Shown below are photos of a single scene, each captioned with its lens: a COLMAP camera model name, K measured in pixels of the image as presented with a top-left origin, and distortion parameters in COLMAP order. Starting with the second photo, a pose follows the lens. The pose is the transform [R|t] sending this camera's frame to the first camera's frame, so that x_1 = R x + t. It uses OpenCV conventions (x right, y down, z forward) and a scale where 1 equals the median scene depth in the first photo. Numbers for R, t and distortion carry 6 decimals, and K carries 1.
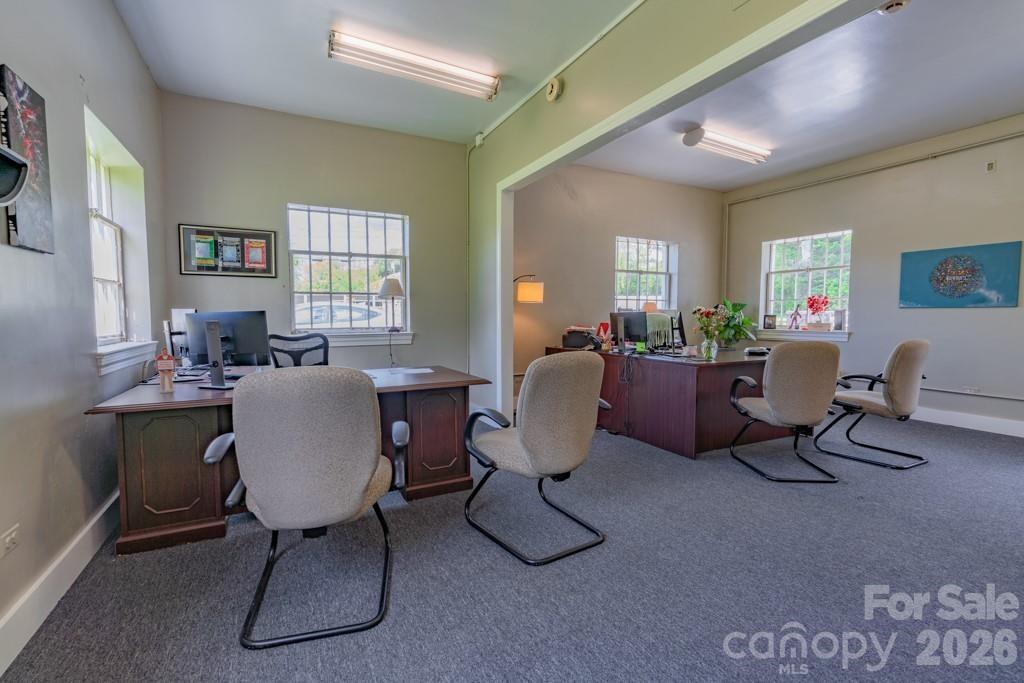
lens RADIAL K [[459.9, 0, 511.3], [0, 459.9, 342.6], [0, 0, 1]] dist [-0.007691, 0.000446]
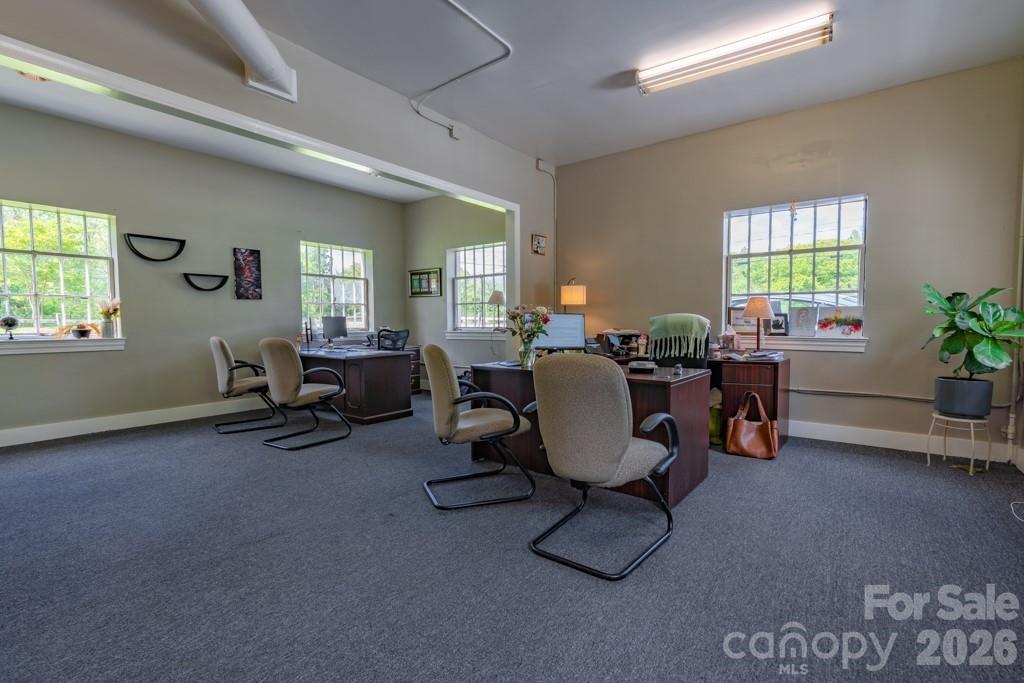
lens RADIAL K [[459.9, 0, 509.9], [0, 459.9, 343.8], [0, 0, 1]] dist [-0.007691, 0.000446]
pose [[0.423764, 0.044686, -0.904670, 0.989689], [-0.050941, 0.998377, 0.025453, -0.022173], [0.904339, 0.035298, 0.425352, 0.478282]]
